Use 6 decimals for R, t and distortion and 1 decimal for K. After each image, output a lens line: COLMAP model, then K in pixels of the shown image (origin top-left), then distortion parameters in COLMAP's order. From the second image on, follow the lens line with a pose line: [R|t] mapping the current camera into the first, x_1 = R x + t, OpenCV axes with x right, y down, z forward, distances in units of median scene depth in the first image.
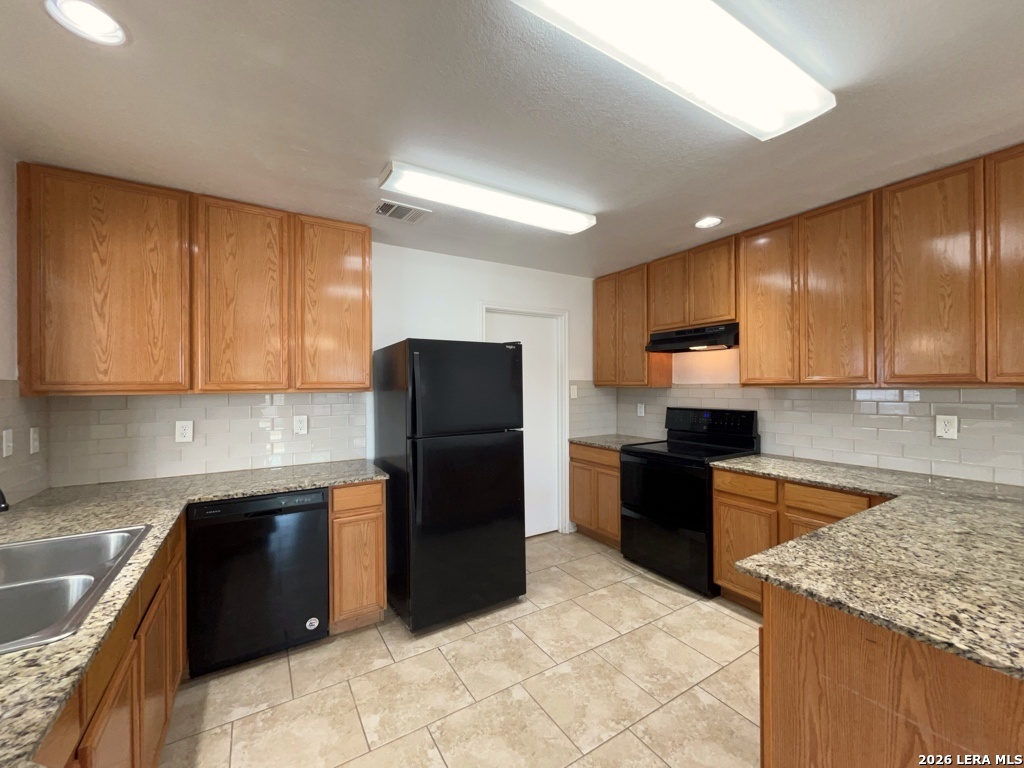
lens RADIAL K [[413.8, 0, 511.6], [0, 413.8, 384.2], [0, 0, 1]] dist [-0.002873, -0.000116]
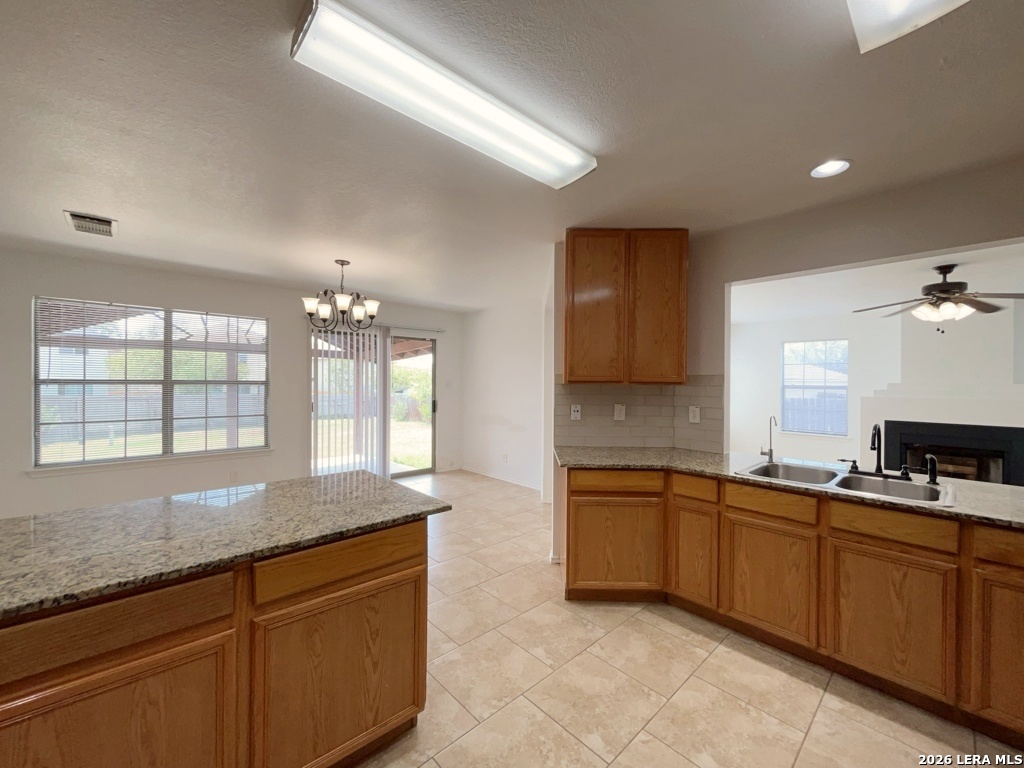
lens RADIAL K [[413.8, 0, 510.8], [0, 413.8, 381.6], [0, 0, 1]] dist [-0.002873, -0.000116]
pose [[-0.982086, -0.001402, -0.188428, 0.555357], [-0.001332, 0.999999, -0.000494, 0.014503], [0.188428, -0.000234, -0.982087, 2.200524]]
